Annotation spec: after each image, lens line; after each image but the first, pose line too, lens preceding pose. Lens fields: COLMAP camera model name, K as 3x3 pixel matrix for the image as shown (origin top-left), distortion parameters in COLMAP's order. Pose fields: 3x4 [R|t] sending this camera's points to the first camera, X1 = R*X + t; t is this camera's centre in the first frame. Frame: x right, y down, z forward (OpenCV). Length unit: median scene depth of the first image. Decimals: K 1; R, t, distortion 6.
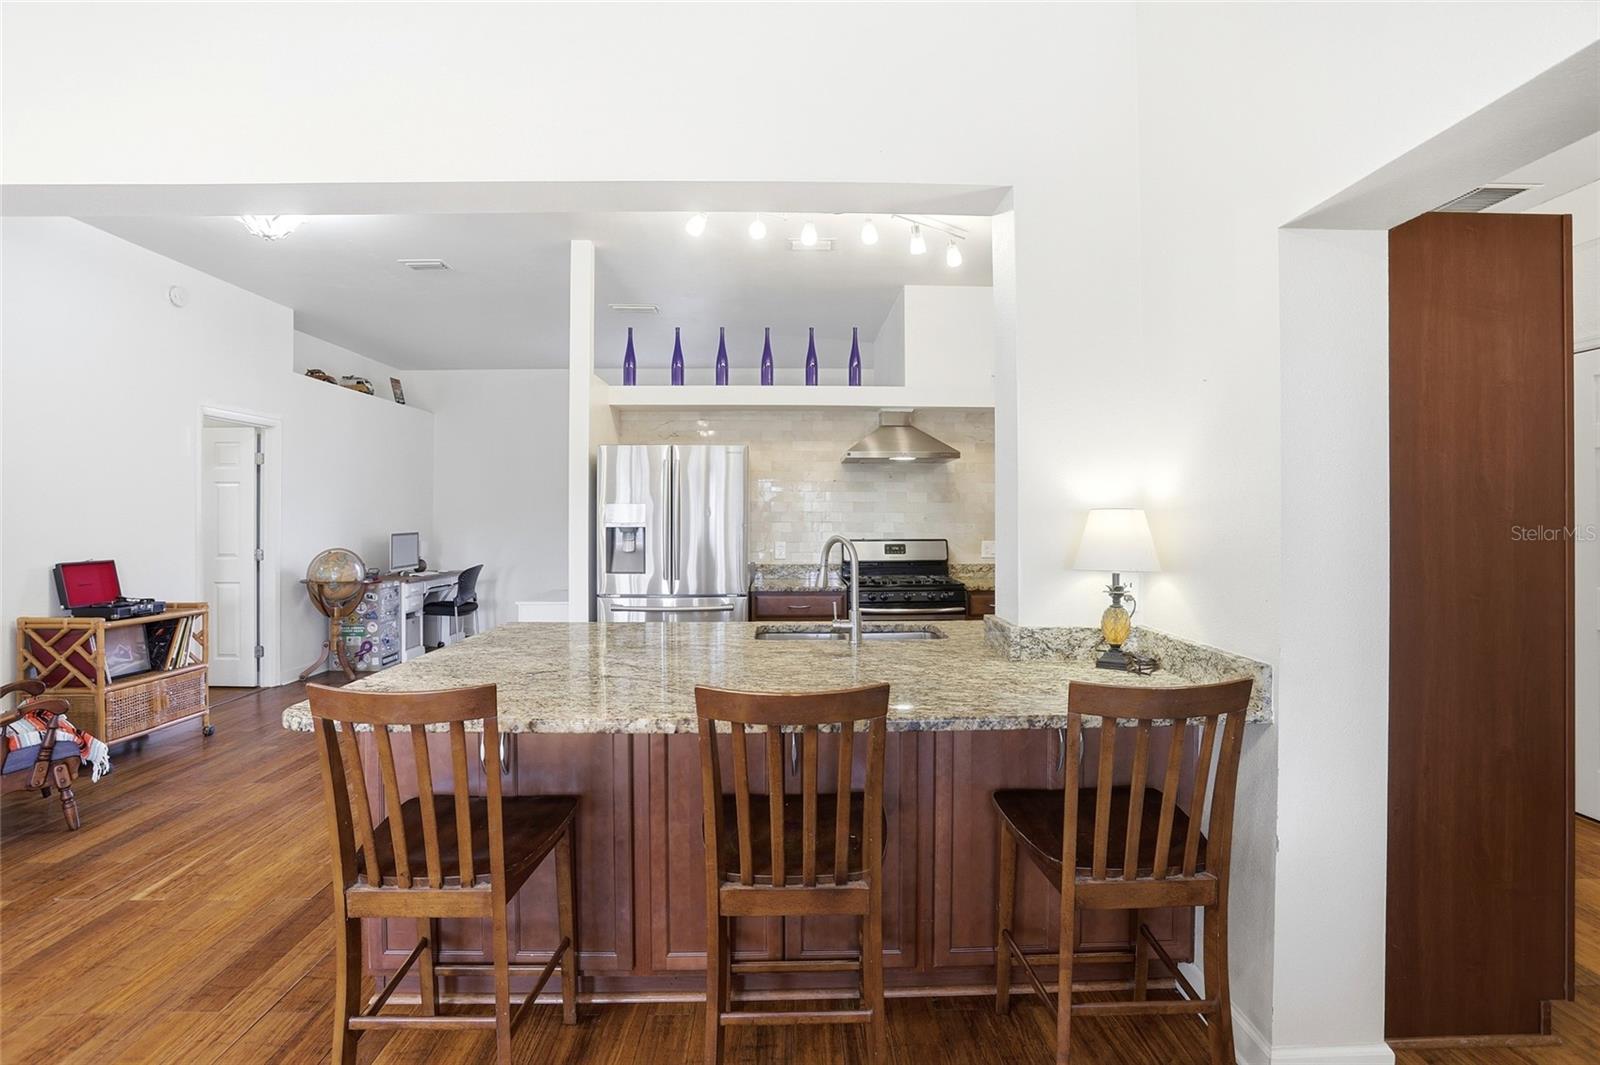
lens RADIAL K [[791.8, 0, 807.3], [0, 791.8, 525.6], [0, 0, 1]] dist [-0.026753, 0.000088]
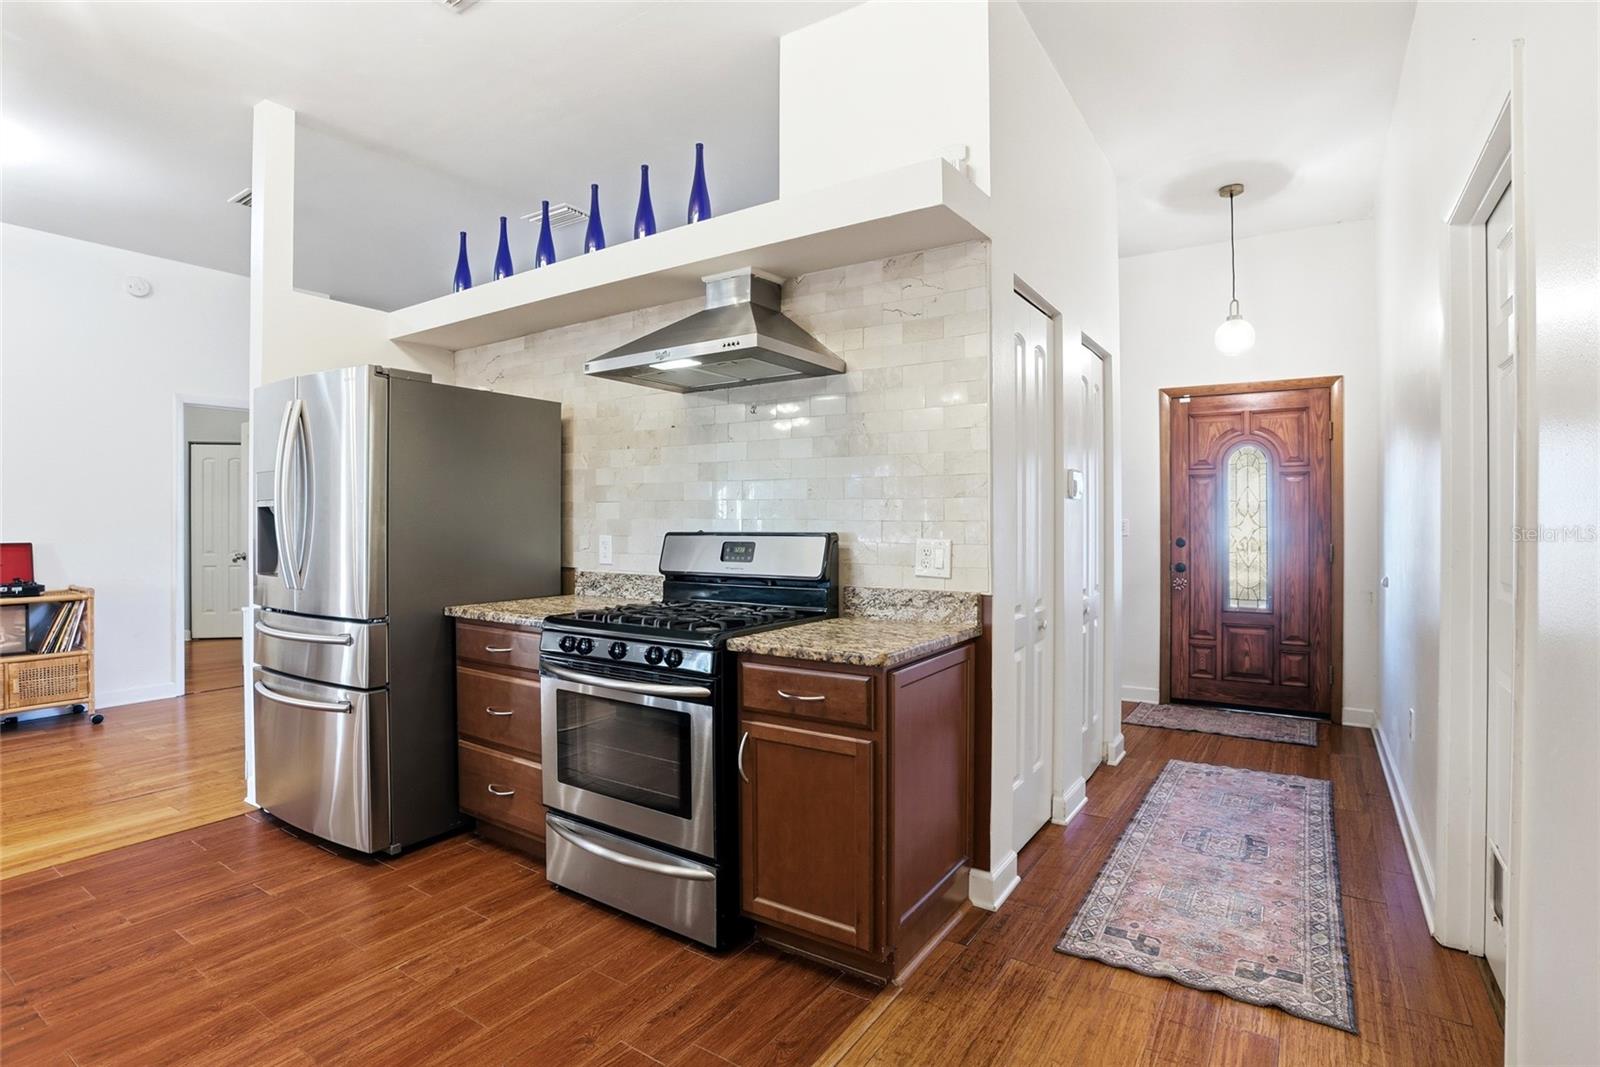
lens RADIAL K [[791.8, 0, 807.3], [0, 791.8, 526.6], [0, 0, 1]] dist [-0.026753, 0.000088]
pose [[0.821391, 0.004338, -0.570348, 0.483606], [-0.008702, 0.999950, -0.004926, 0.017776], [0.570298, 0.009009, 0.821388, 0.674974]]
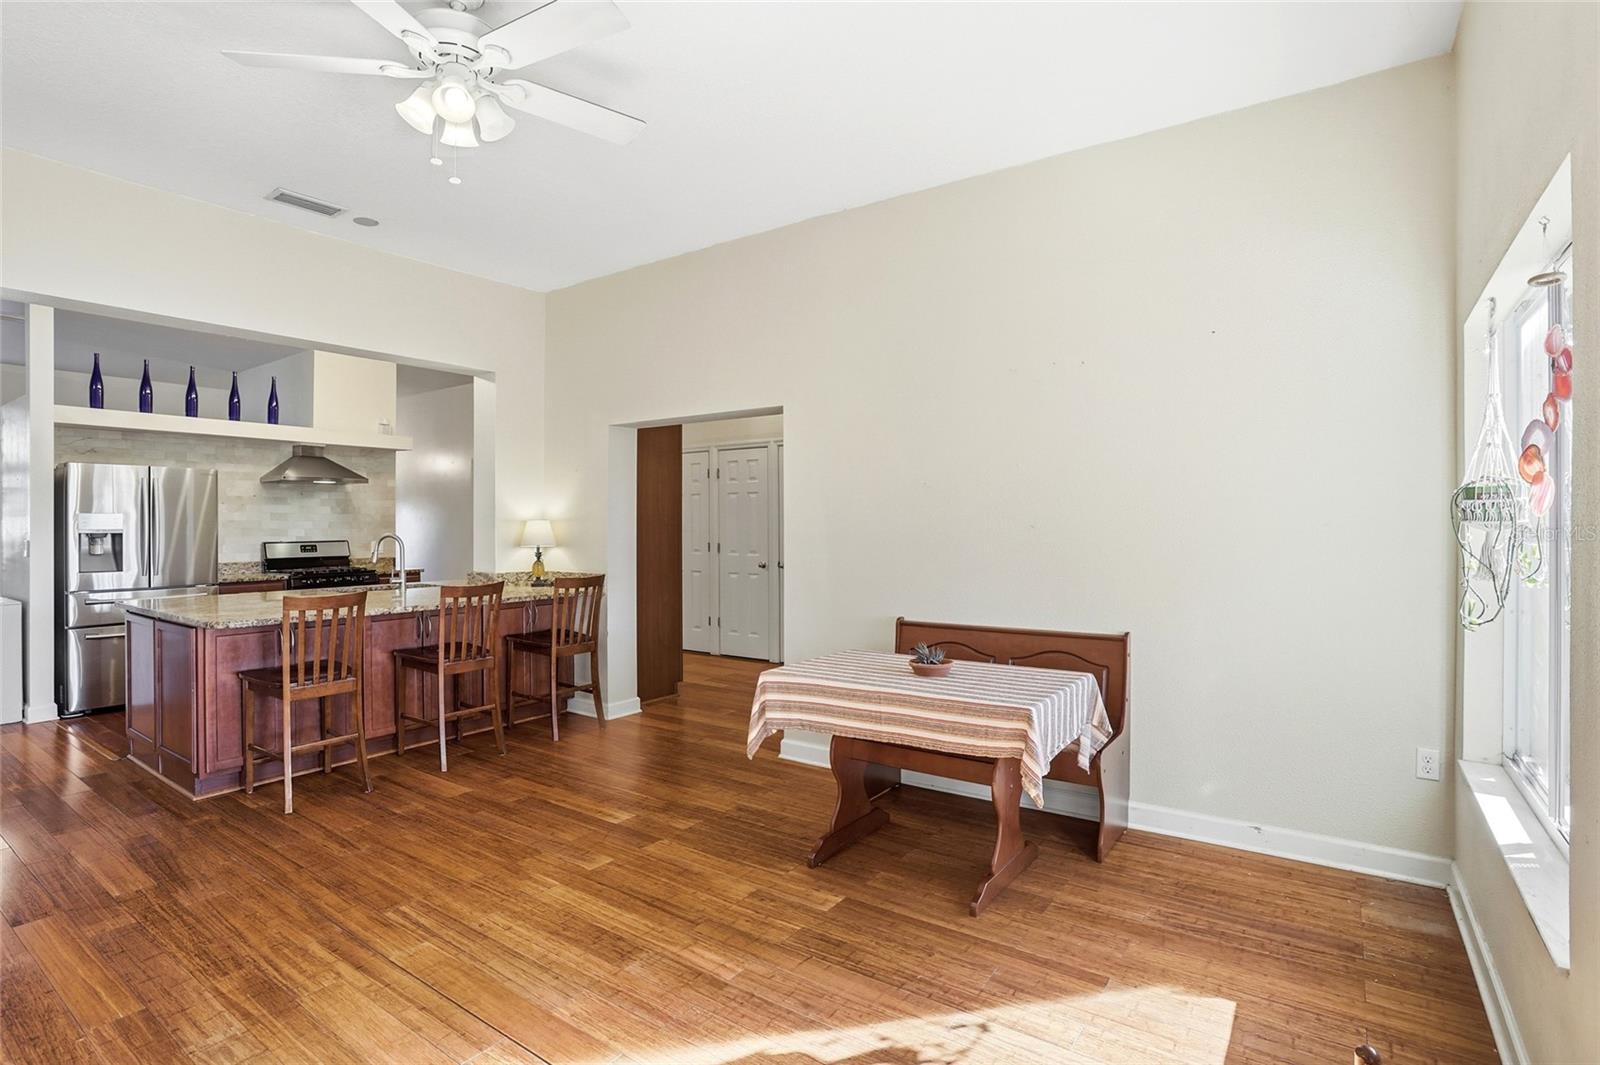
lens RADIAL K [[791.8, 0, 807.3], [0, 791.8, 525.6], [0, 0, 1]] dist [-0.026753, 0.000088]
pose [[0.581366, 0.000820, 0.813642, -0.531137], [0.010379, 0.999911, -0.008424, 0.012560], [-0.813576, 0.013342, 0.581305, -0.514648]]
